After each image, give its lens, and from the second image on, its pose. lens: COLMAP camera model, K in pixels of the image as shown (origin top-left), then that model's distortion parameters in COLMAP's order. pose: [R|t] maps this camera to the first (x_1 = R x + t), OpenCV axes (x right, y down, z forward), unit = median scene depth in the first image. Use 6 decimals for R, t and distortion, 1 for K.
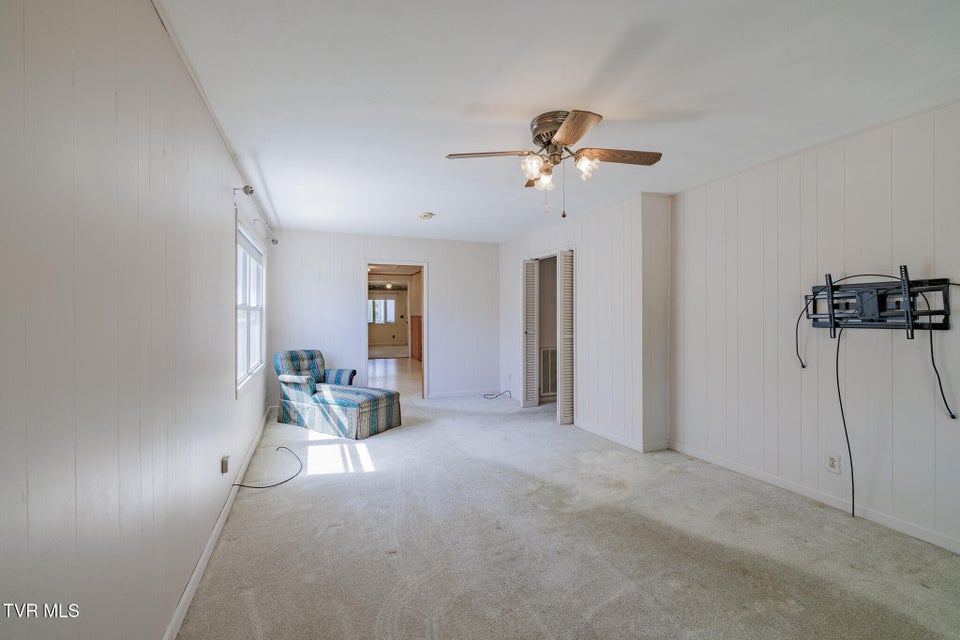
lens RADIAL K [[406.7, 0, 489.3], [0, 406.7, 313.6], [0, 0, 1]] dist [0.024576, 0.000069]
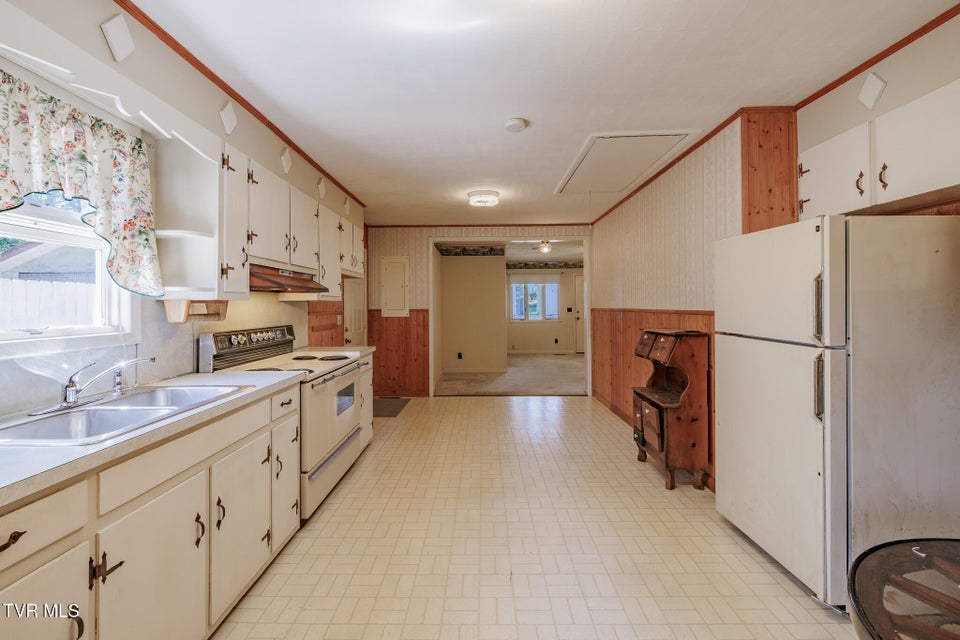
lens RADIAL K [[406.7, 0, 480.4], [0, 406.7, 310.1], [0, 0, 1]] dist [0.024576, 0.000069]
pose [[0.915529, -0.000301, -0.402252, -0.380609], [0.004964, 0.999932, 0.010550, 0.000026], [0.402221, -0.011656, 0.915468, 1.602440]]
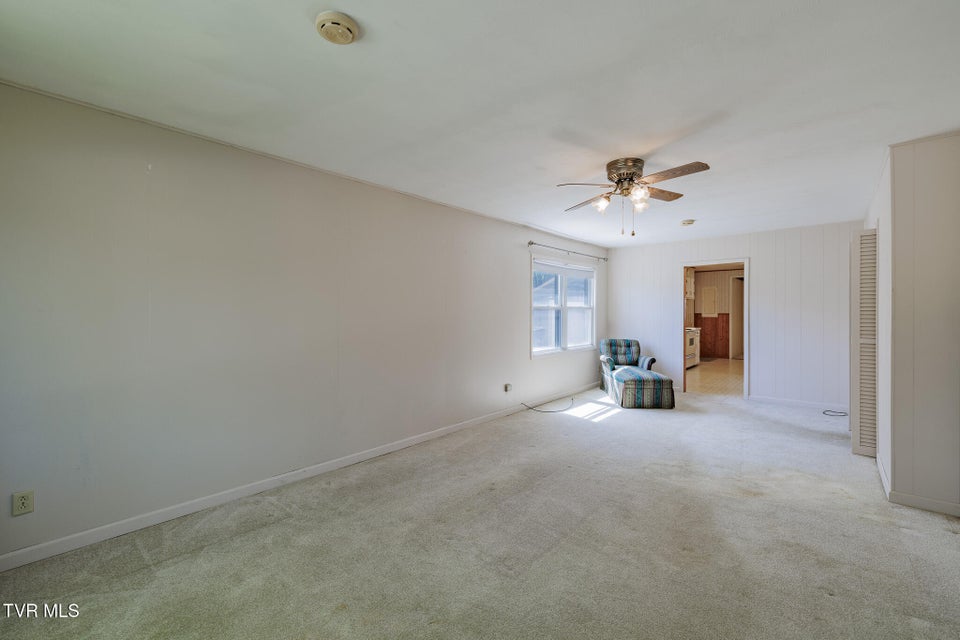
lens RADIAL K [[406.7, 0, 486.8], [0, 406.7, 314.2], [0, 0, 1]] dist [0.024576, 0.000069]
pose [[0.440119, 0.003792, -0.897931, 0.732598], [0.001562, 0.999986, 0.004988, -0.000141], [0.897938, -0.003598, 0.440107, 0.024513]]
